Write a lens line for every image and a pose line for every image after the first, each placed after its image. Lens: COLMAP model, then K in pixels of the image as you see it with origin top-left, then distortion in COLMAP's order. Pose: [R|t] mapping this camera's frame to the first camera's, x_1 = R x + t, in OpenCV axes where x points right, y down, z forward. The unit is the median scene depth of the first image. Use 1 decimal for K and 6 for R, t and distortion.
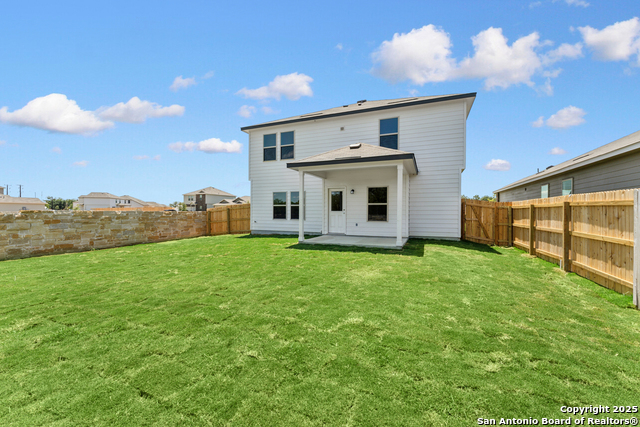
lens RADIAL K [[263.0, 0, 321.7], [0, 263.0, 220.2], [0, 0, 1]] dist [-0.005902, 0.000400]
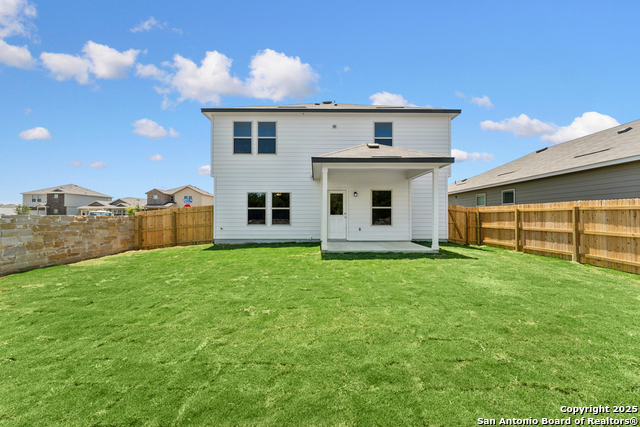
lens RADIAL K [[263.0, 0, 325.5], [0, 263.0, 216.7], [0, 0, 1]] dist [-0.005902, 0.000400]
pose [[0.918663, -0.003094, 0.395030, -0.336605], [0.015783, 0.999458, -0.028876, -0.003191], [-0.394726, 0.032762, 0.918214, 0.178533]]
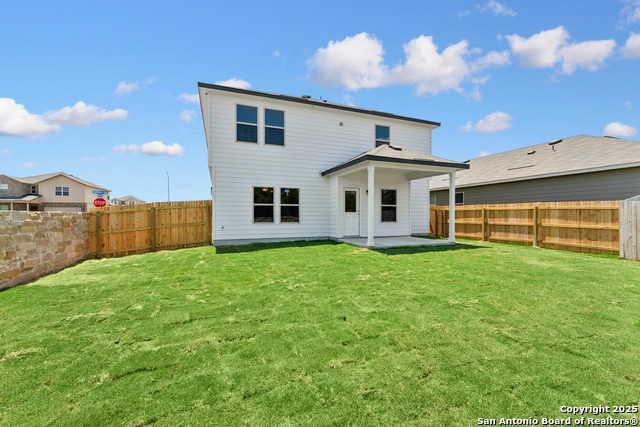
lens RADIAL K [[263.0, 0, 329.0], [0, 263.0, 221.3], [0, 0, 1]] dist [-0.005902, 0.000400]
pose [[0.712768, -0.020982, 0.701086, -0.647827], [0.024650, 0.999684, 0.004858, -0.008974], [-0.700966, 0.013819, 0.713060, 0.389959]]
